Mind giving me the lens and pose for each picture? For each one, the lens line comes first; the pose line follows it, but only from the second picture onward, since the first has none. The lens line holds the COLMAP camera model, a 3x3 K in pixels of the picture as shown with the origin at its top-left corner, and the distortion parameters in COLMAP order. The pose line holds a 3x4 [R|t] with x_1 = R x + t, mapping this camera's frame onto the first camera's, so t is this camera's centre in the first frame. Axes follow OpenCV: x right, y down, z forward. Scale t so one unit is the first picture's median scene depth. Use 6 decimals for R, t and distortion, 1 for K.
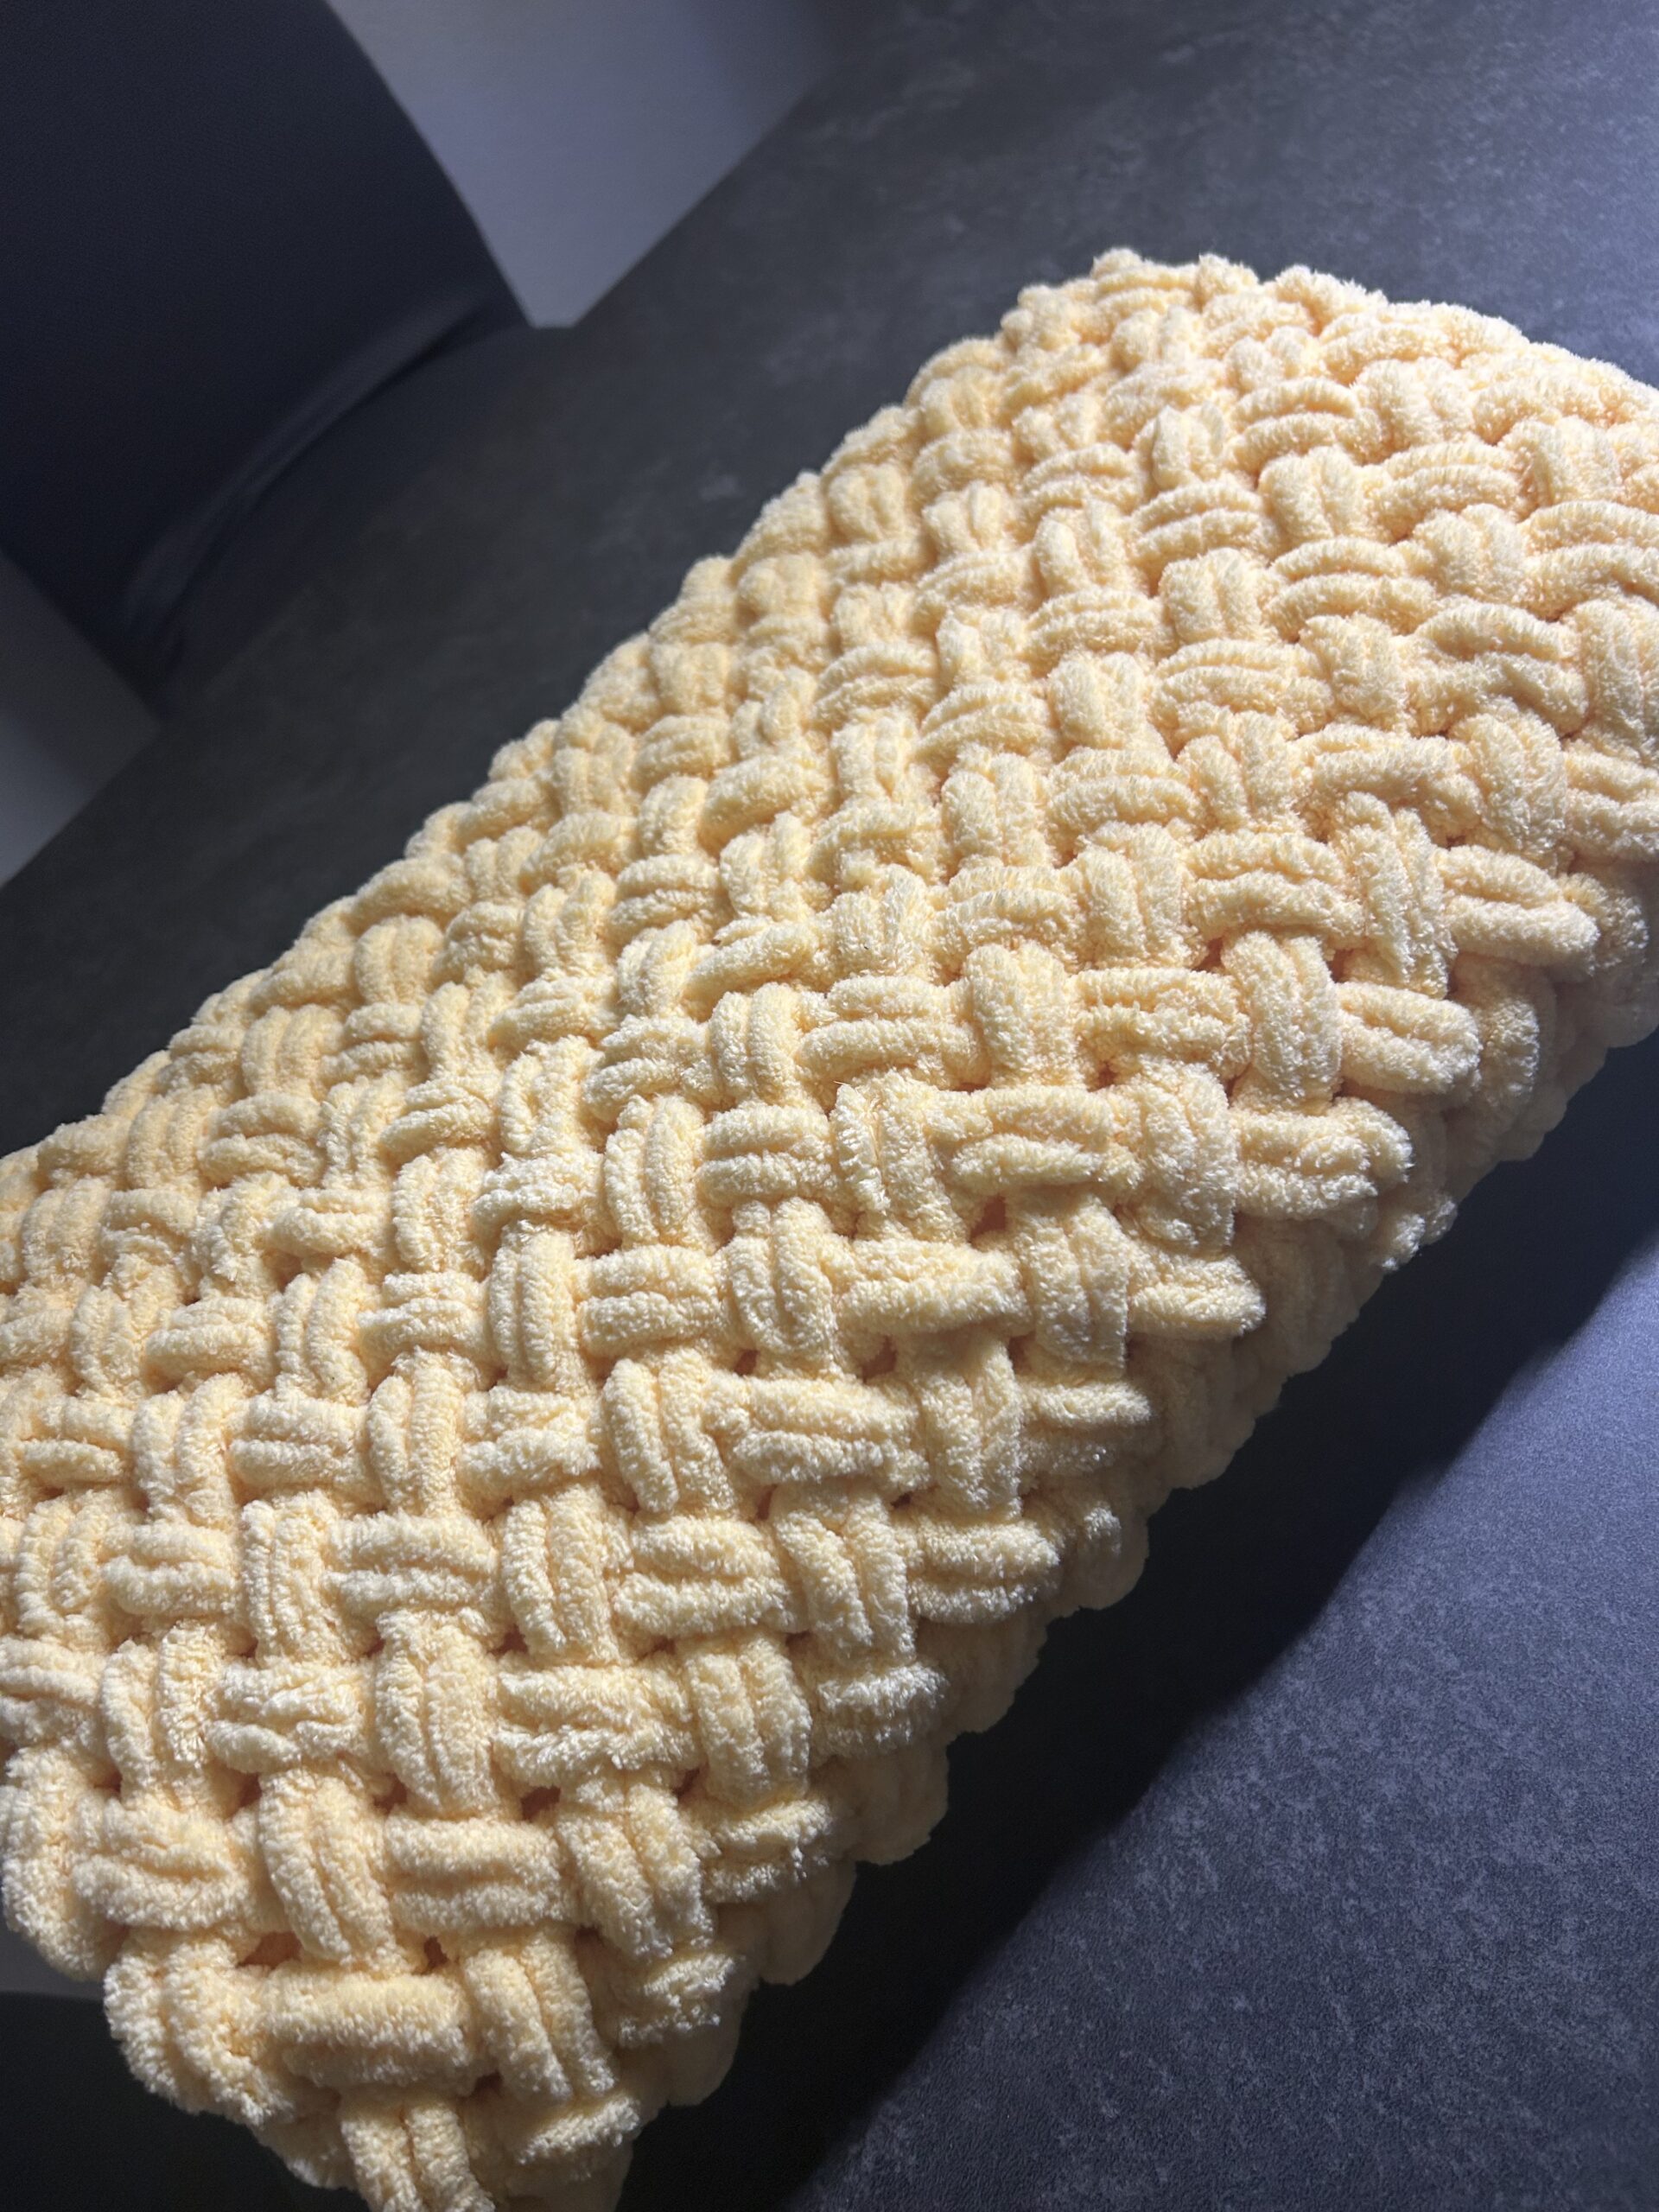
lens RADIAL K [[1641.4, 0, 829.5], [0, 1641.4, 1106.0], [0, 0, 1]] dist [-0.002301, -0.045537]
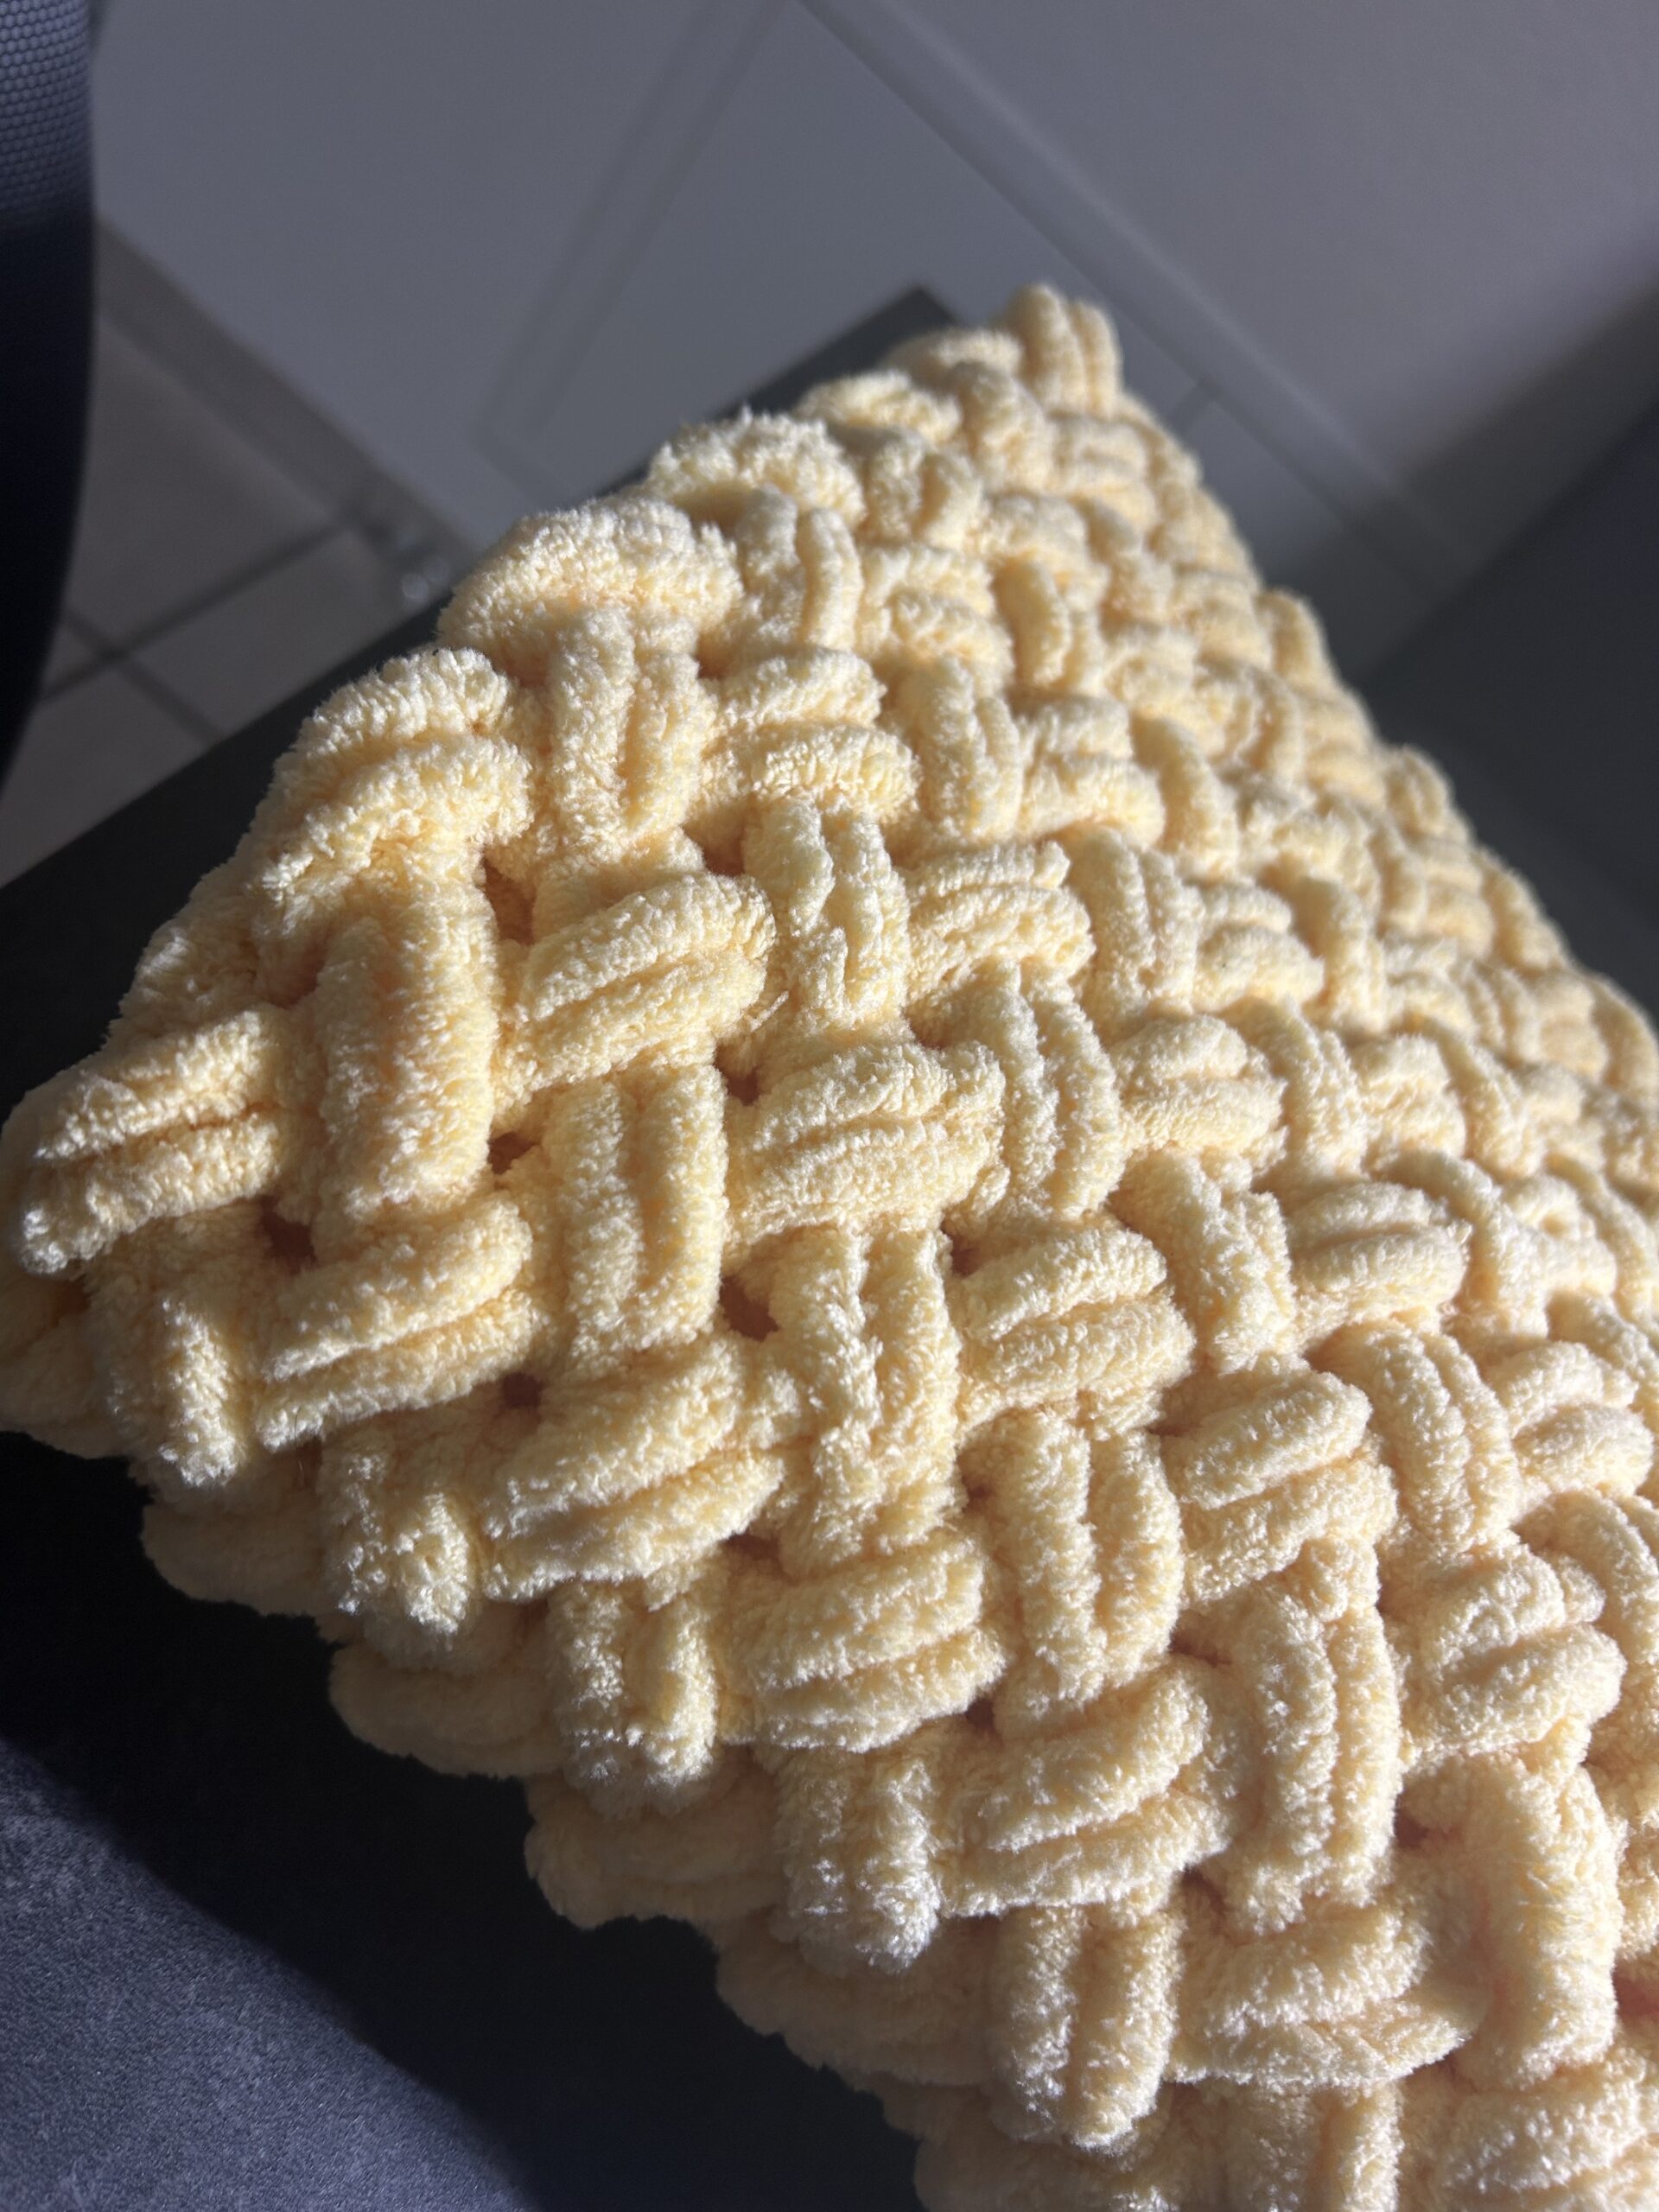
lens RADIAL K [[1698.8, 0, 759.6], [0, 1698.8, 1110.6], [0, 0, 1]] dist [0.020624, -0.072728]
pose [[0.039650, 0.979617, -0.196922, -0.121029], [-0.999062, 0.035437, -0.024873, 0.423518], [-0.017388, 0.197723, 0.980104, 0.346925]]
